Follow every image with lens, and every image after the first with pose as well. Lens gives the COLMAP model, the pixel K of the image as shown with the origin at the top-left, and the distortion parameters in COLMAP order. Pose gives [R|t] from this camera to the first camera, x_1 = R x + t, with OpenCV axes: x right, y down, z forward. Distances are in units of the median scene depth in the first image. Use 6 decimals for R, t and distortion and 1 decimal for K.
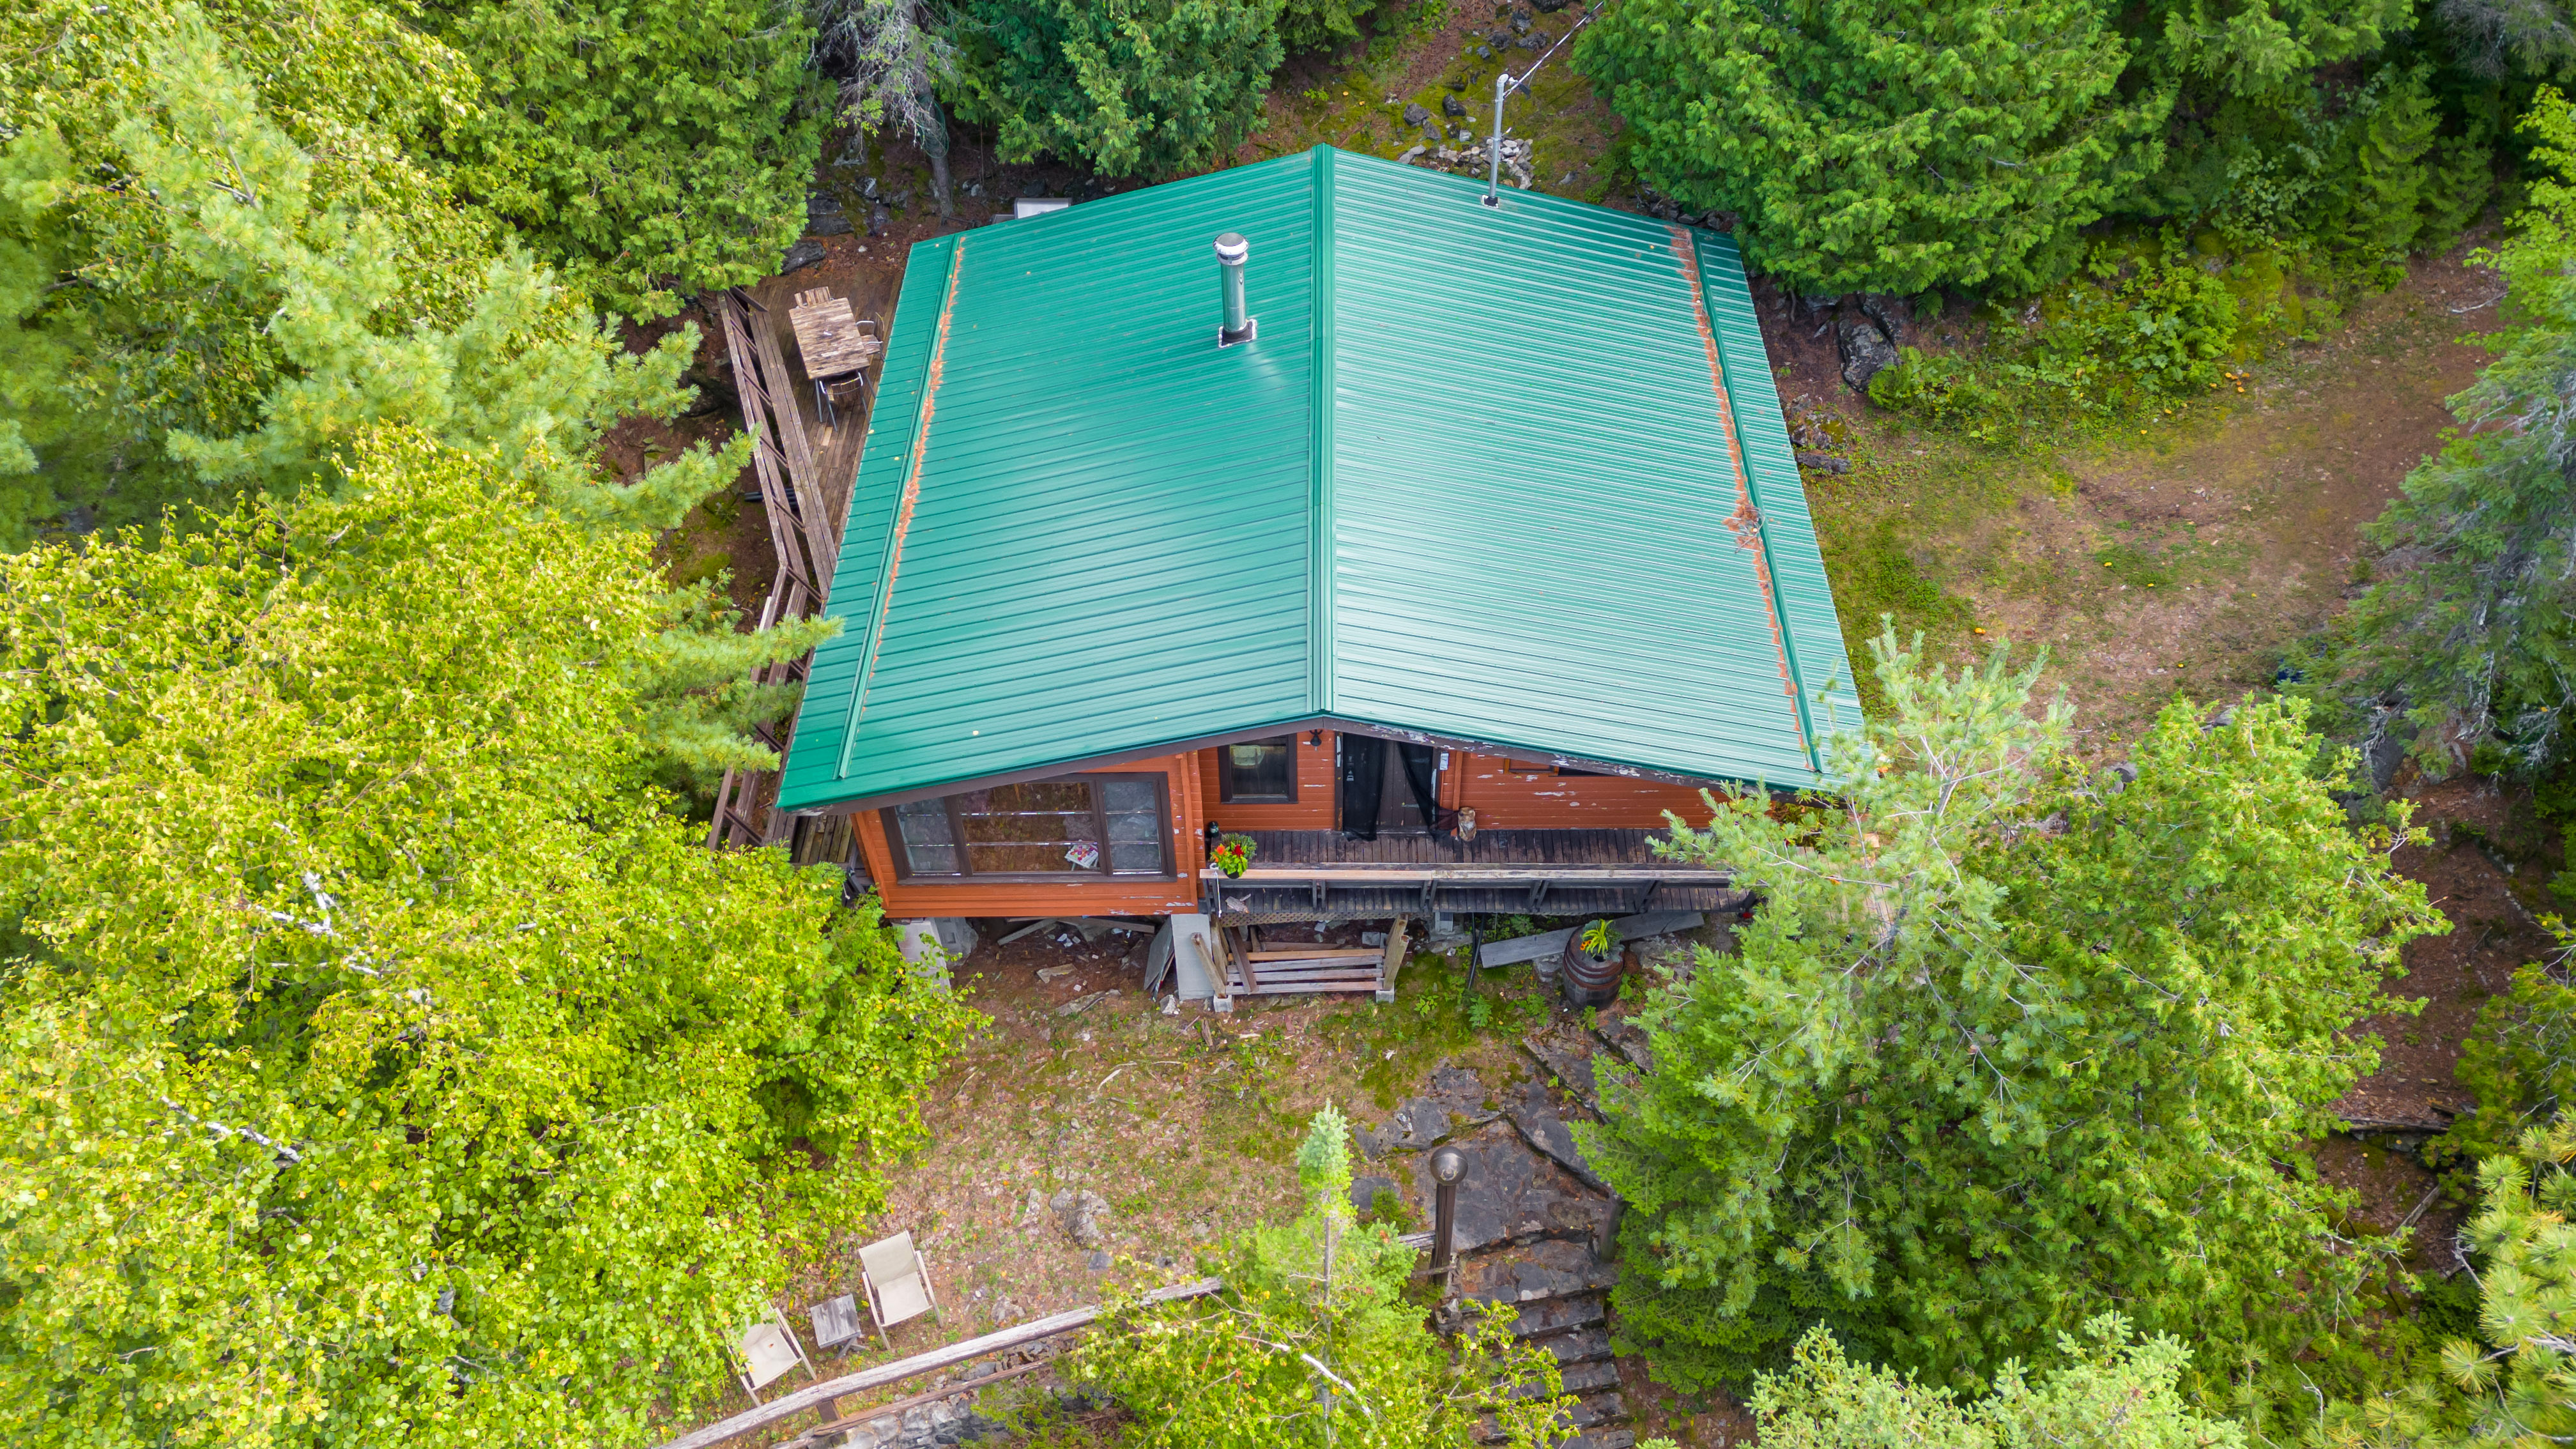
lens RADIAL K [[1875.7, 0, 1259.3], [0, 1875.7, 722.5], [0, 0, 1]] dist [0.066855, -0.039094]
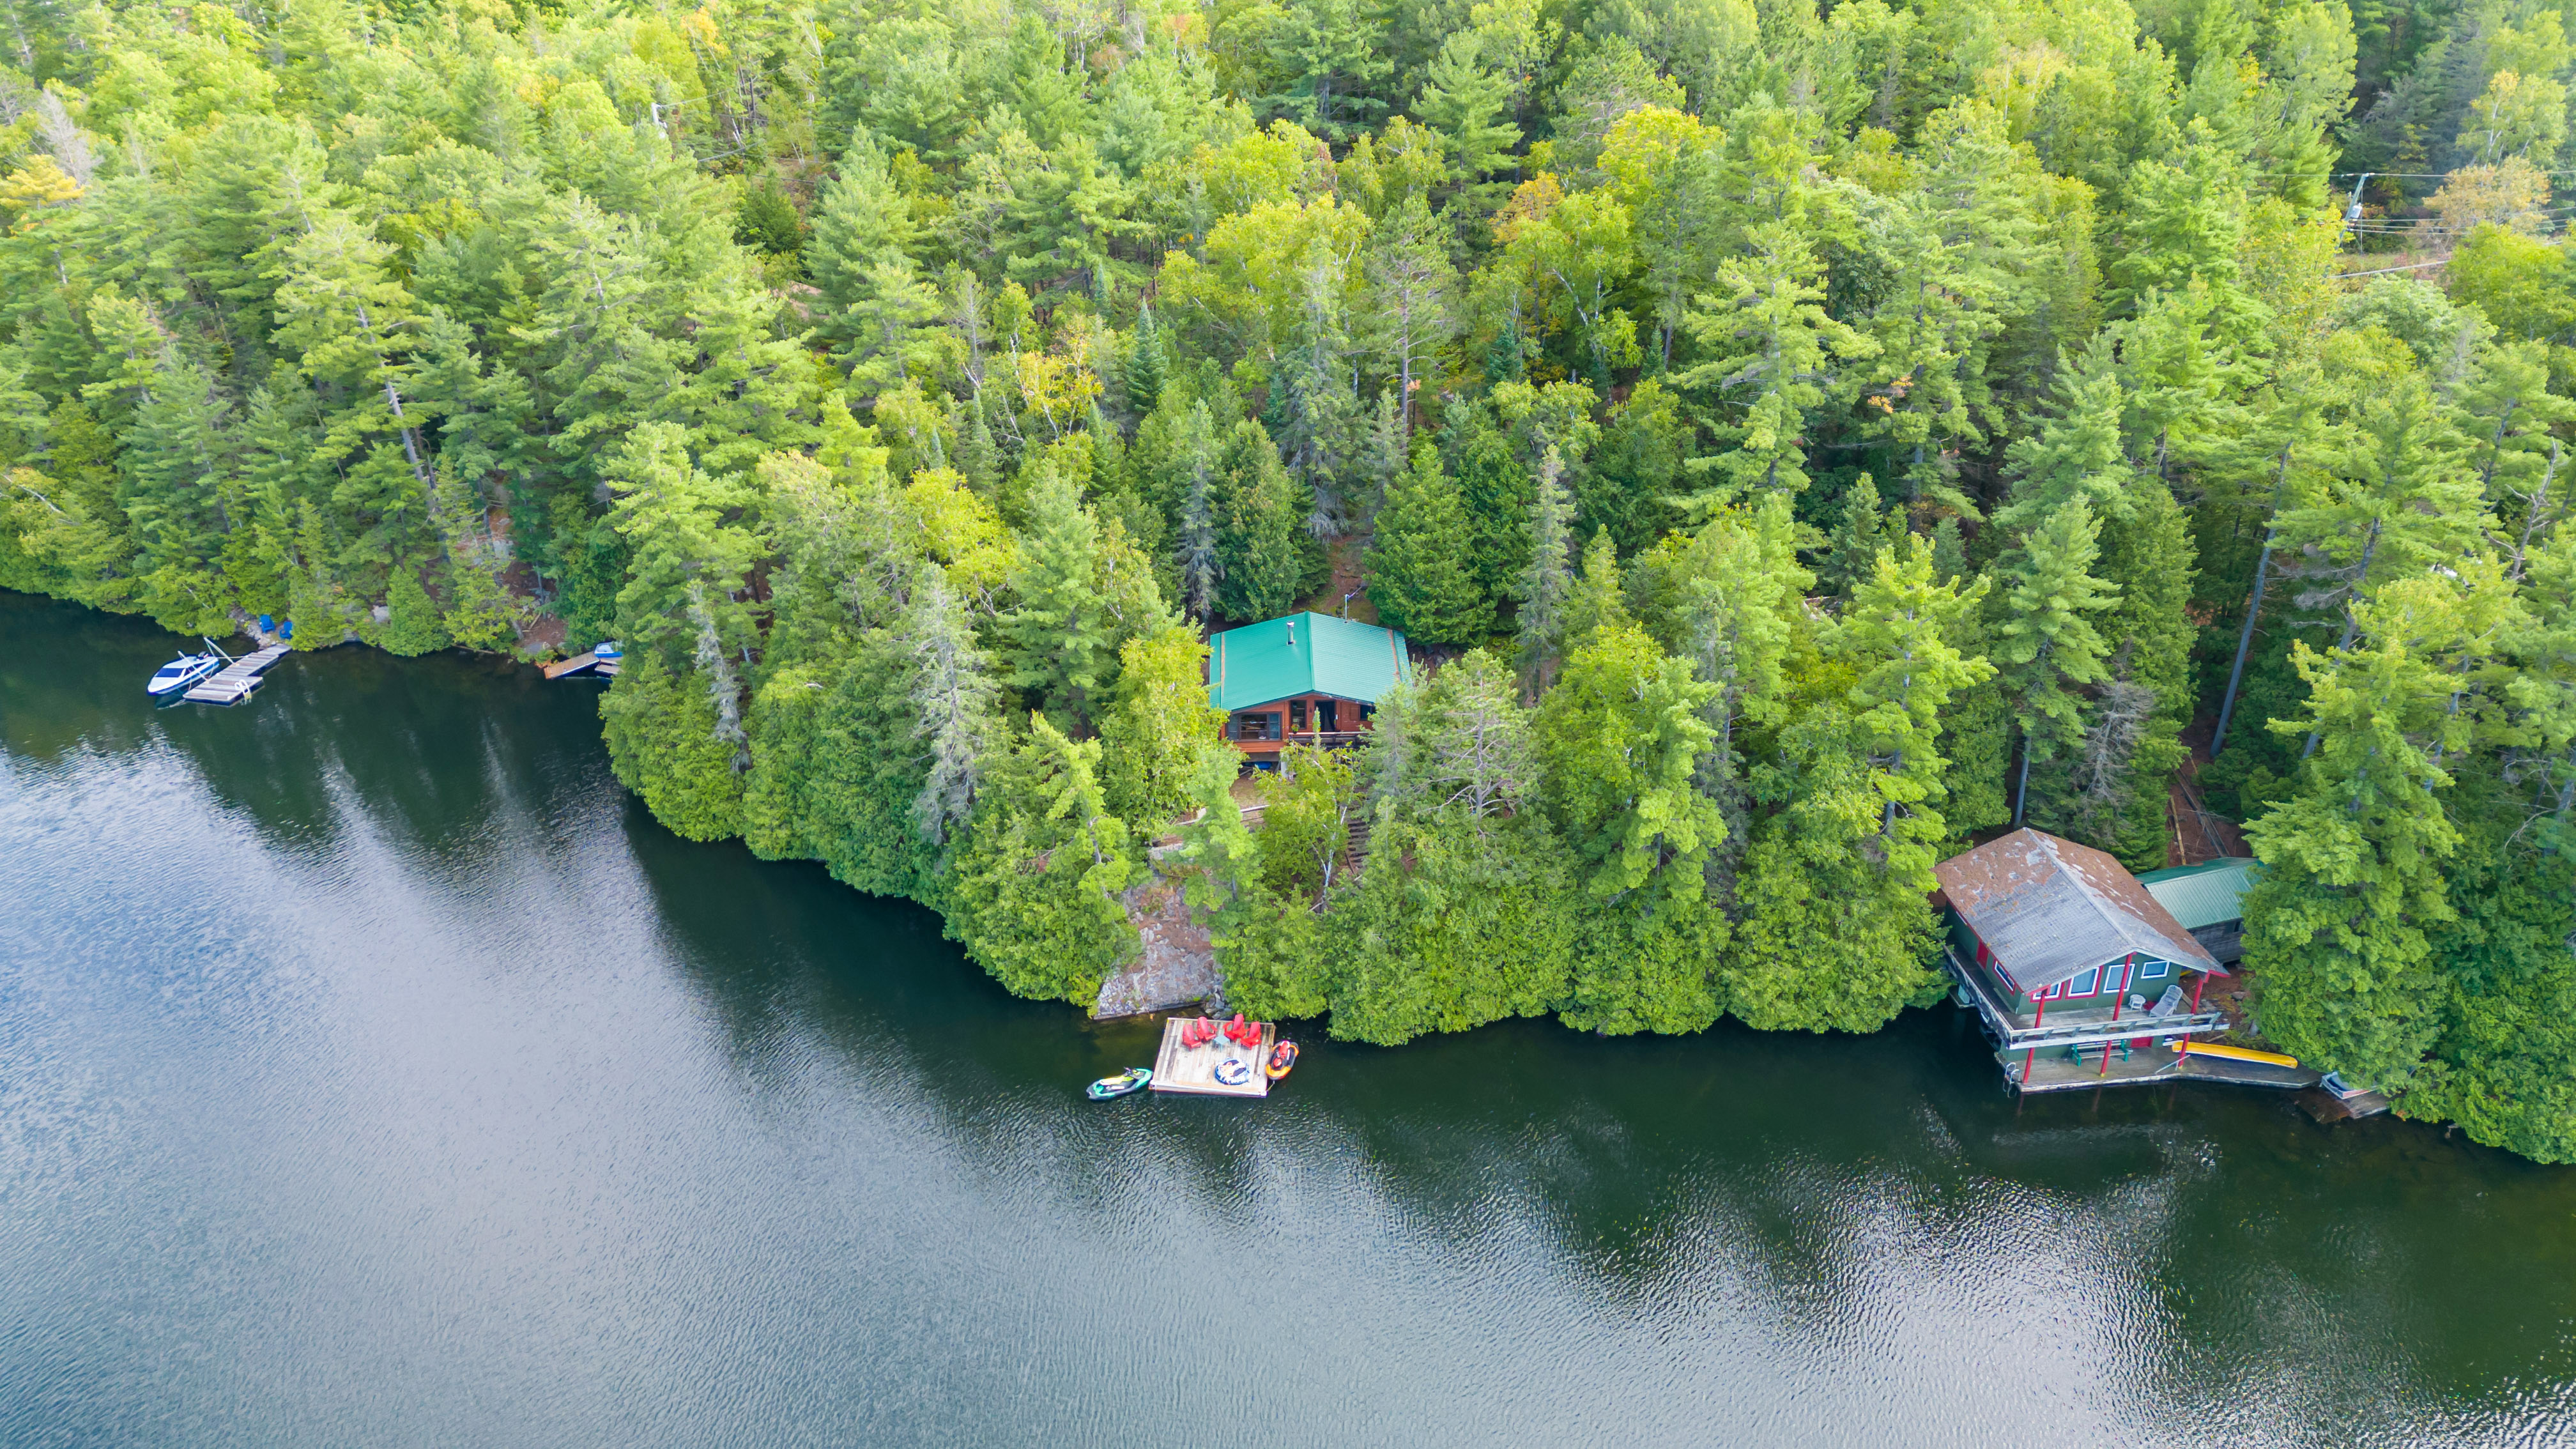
lens RADIAL K [[1875.7, 0, 1259.3], [0, 1875.7, 722.5], [0, 0, 1]] dist [0.066855, -0.039094]
pose [[0.999471, -0.005058, 0.032117, -0.224106], [0.015628, 0.940962, -0.338150, 1.447239], [-0.028510, 0.338473, 0.940544, -3.087709]]
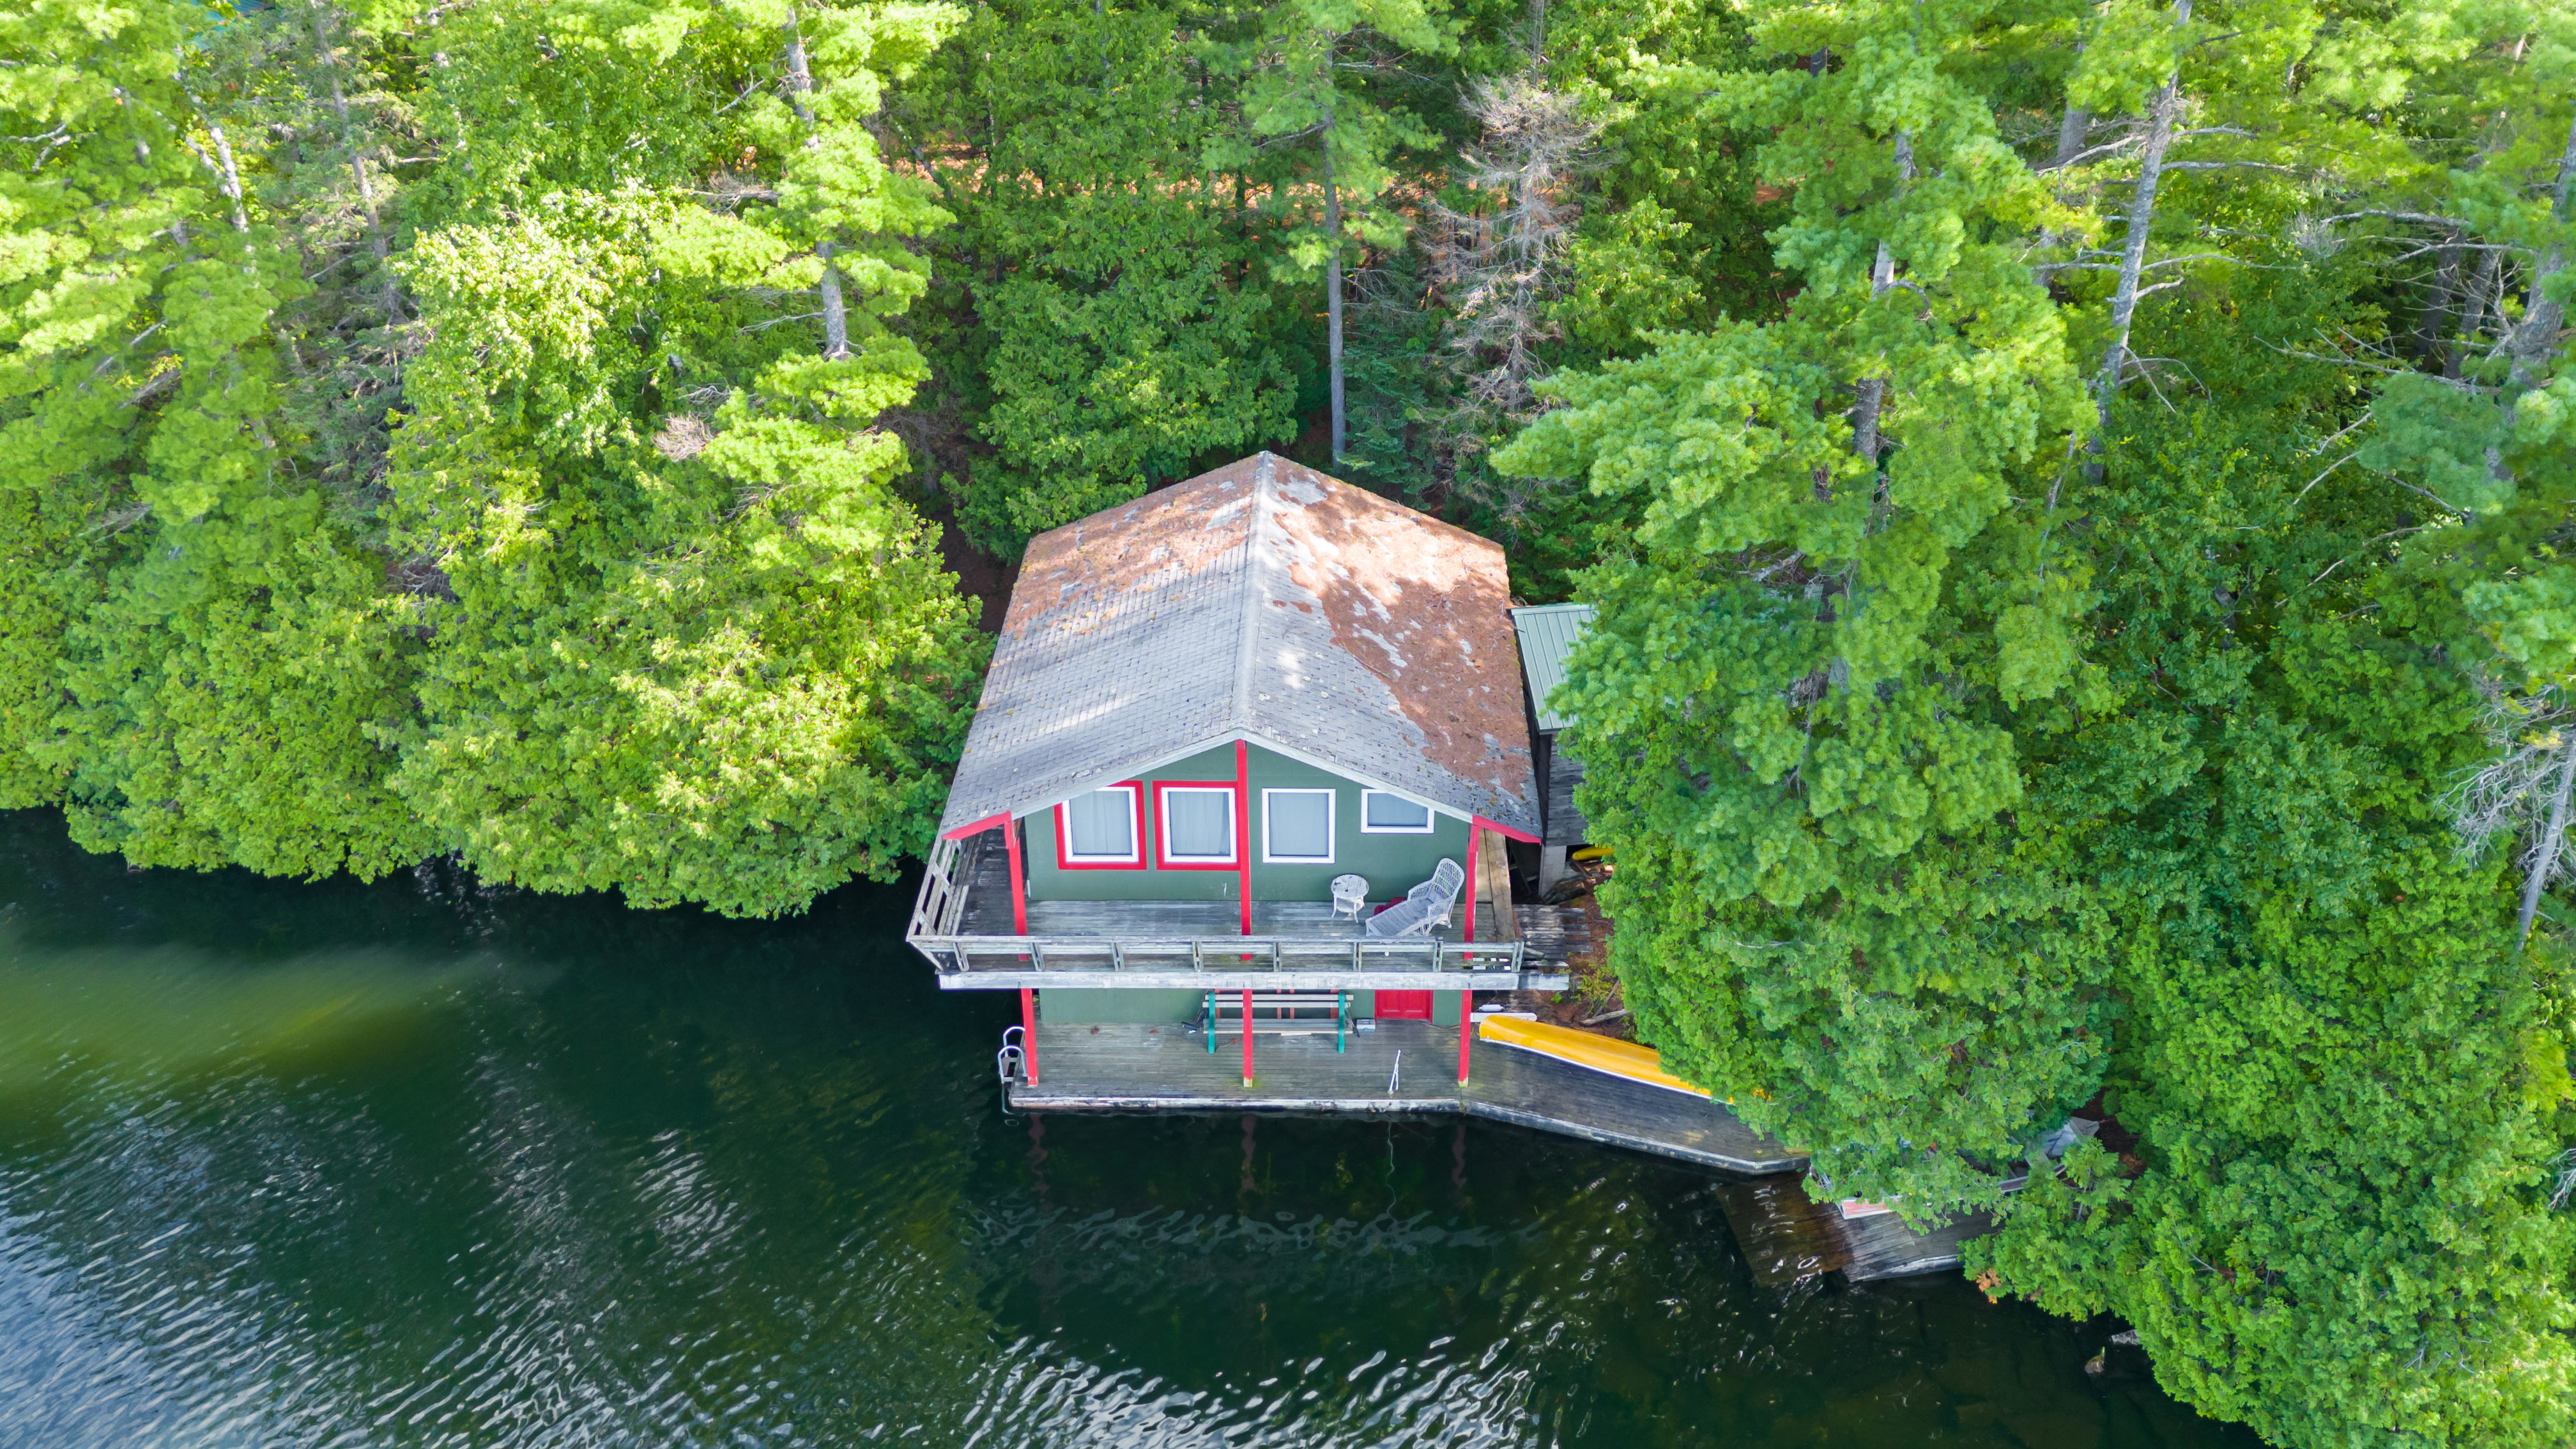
lens RADIAL K [[2046.7, 0, 1346.2], [0, 2046.7, 652.6], [0, 0, 1]] dist [0.070055, -0.000015]
pose [[0.995221, 0.083142, -0.051213, 1.628525], [-0.094909, 0.946965, -0.307001, 1.027949], [0.022973, 0.310394, 0.950330, -0.959044]]
